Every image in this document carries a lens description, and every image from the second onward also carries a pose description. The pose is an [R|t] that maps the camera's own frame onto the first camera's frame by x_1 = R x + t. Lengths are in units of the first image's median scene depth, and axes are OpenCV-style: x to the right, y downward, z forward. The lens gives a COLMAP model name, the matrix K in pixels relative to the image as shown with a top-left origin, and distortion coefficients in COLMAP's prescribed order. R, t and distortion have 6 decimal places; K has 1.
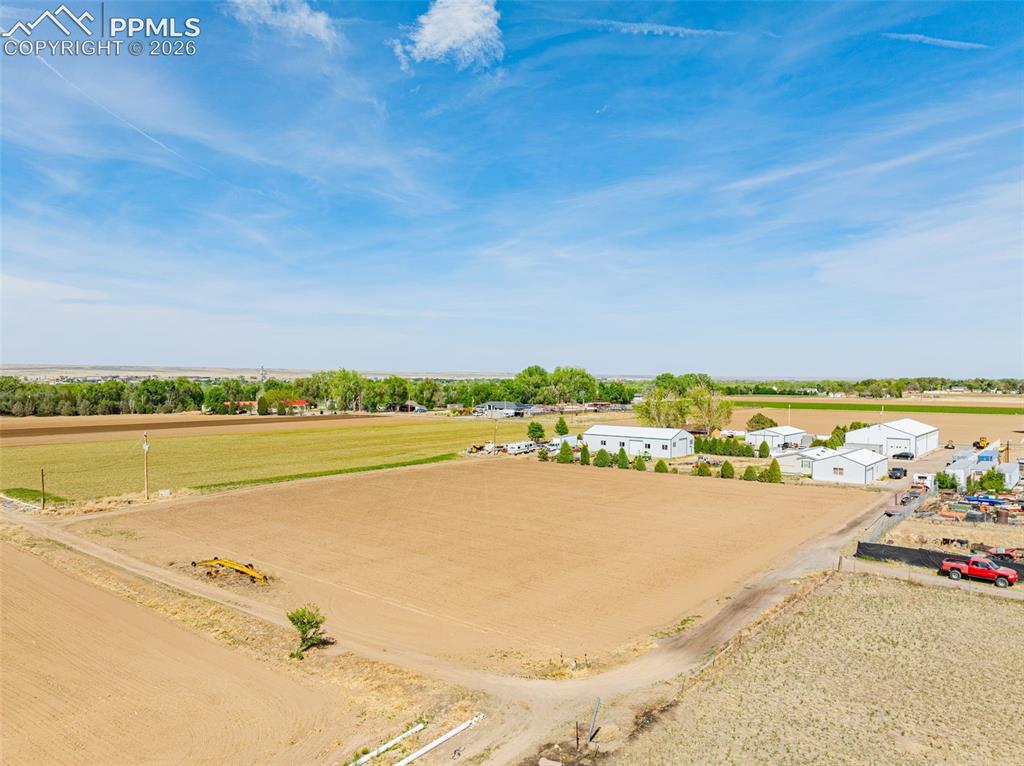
lens RADIAL K [[719.4, 0, 516.2], [0, 719.4, 384.2], [0, 0, 1]] dist [-0.033925, 0.014509]
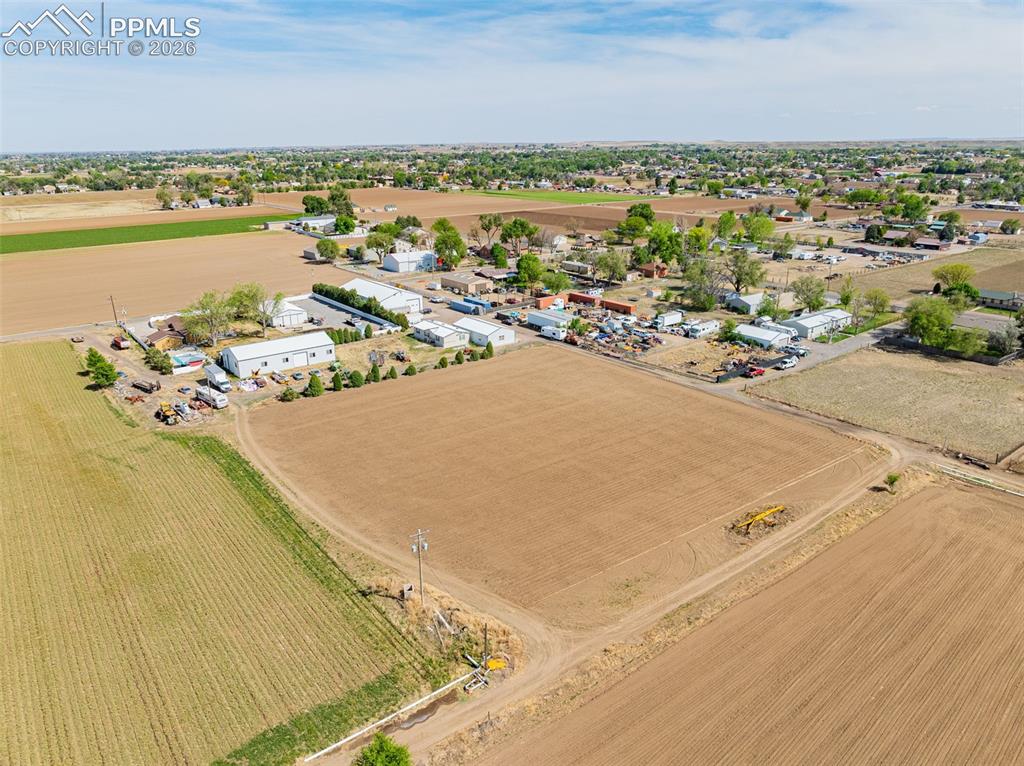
lens RADIAL K [[719.4, 0, 514.5], [0, 719.4, 387.9], [0, 0, 1]] dist [-0.033925, 0.014509]
pose [[0.233332, -0.322307, 0.917428, -1.295239], [0.022028, 0.944981, 0.326384, -0.364261], [-0.972148, -0.055947, 0.227594, 0.832224]]
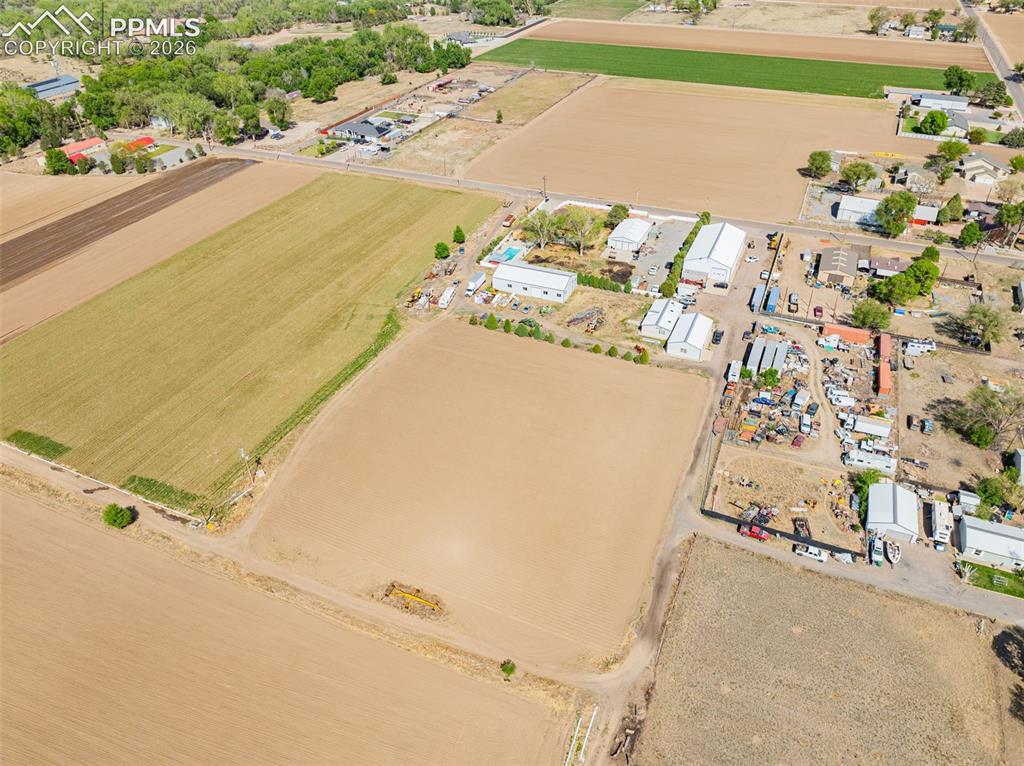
lens RADIAL K [[719.4, 0, 515.6], [0, 719.4, 378.0], [0, 0, 1]] dist [-0.033925, 0.014509]
pose [[0.963104, -0.165907, 0.211908, -0.313630], [0.016587, 0.822480, 0.568552, -0.955169], [-0.268617, -0.544060, 0.794886, -0.218764]]
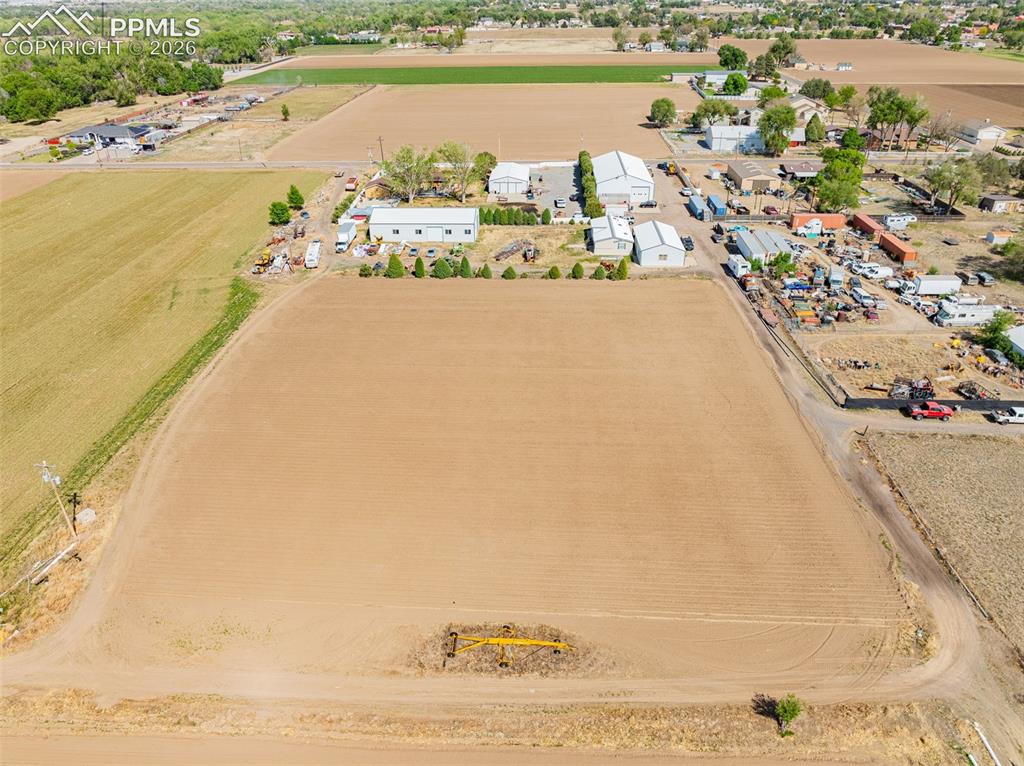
lens RADIAL K [[719.4, 0, 512.8], [0, 719.4, 383.6], [0, 0, 1]] dist [-0.033925, 0.014509]
pose [[0.803353, -0.302807, 0.512769, -0.549556], [0.020930, 0.874894, 0.483863, -0.361493], [-0.595136, -0.377980, 0.709186, 0.314408]]
